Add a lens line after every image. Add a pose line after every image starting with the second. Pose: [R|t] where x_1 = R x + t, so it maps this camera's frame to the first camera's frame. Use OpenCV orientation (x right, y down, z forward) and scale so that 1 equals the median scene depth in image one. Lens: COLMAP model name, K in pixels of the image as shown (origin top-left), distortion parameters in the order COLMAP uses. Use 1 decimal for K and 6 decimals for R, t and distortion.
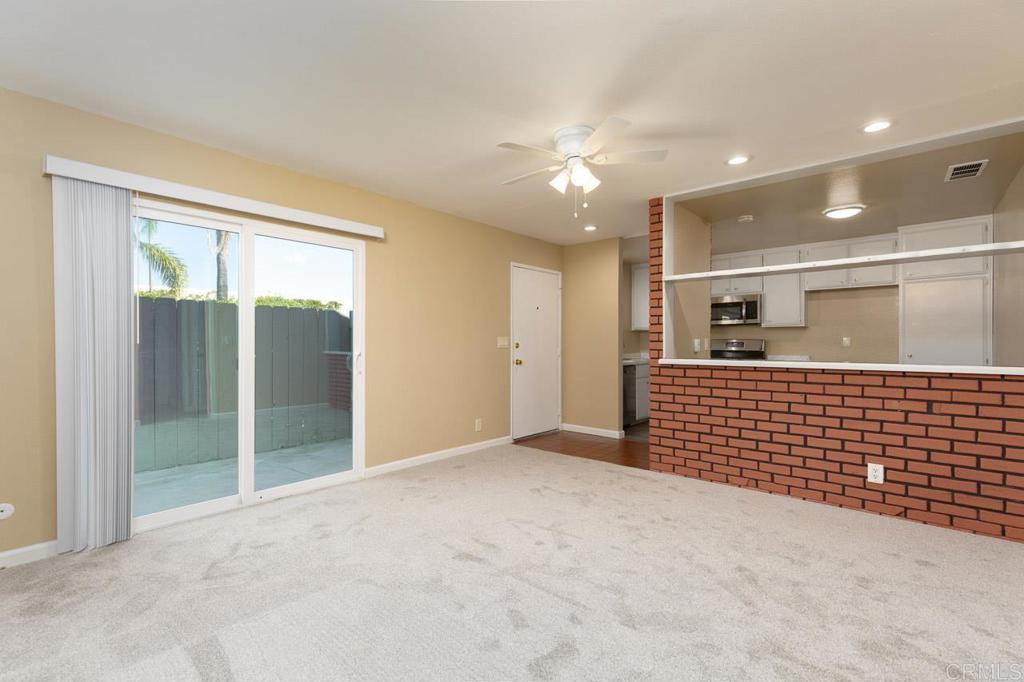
lens RADIAL K [[454.4, 0, 513.4], [0, 454.4, 344.2], [0, 0, 1]] dist [-0.003665, 0.000618]
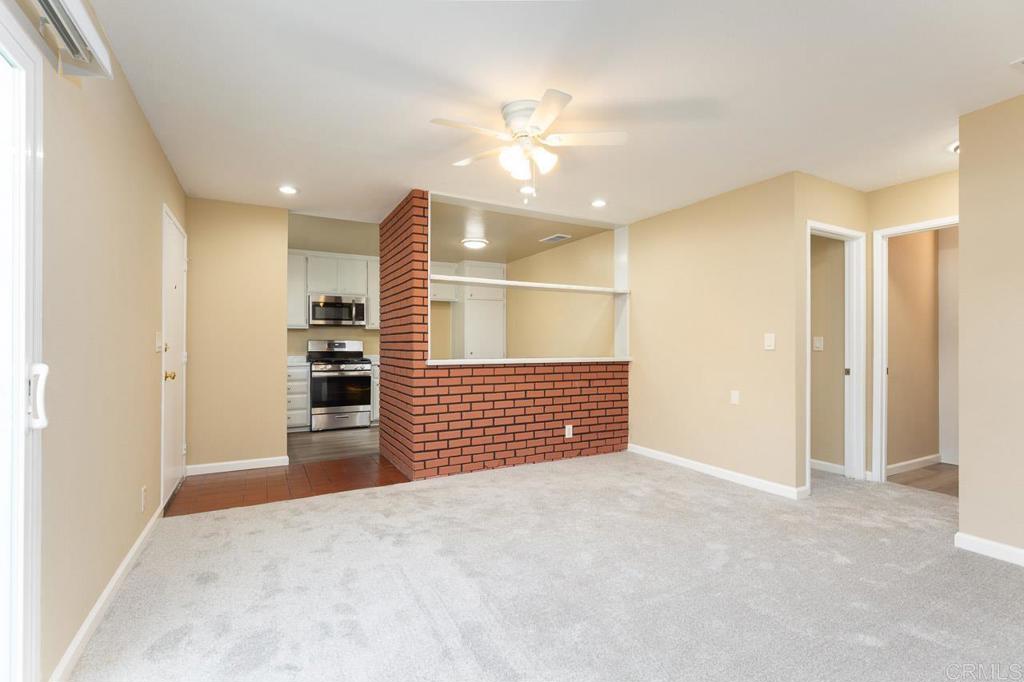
lens RADIAL K [[454.4, 0, 510.6], [0, 454.4, 342.2], [0, 0, 1]] dist [-0.003665, 0.000618]
pose [[0.351027, 0.004996, 0.936352, -0.555803], [0.002048, 0.999979, -0.006103, 0.000920], [-0.936363, 0.004060, 0.351009, 0.547191]]
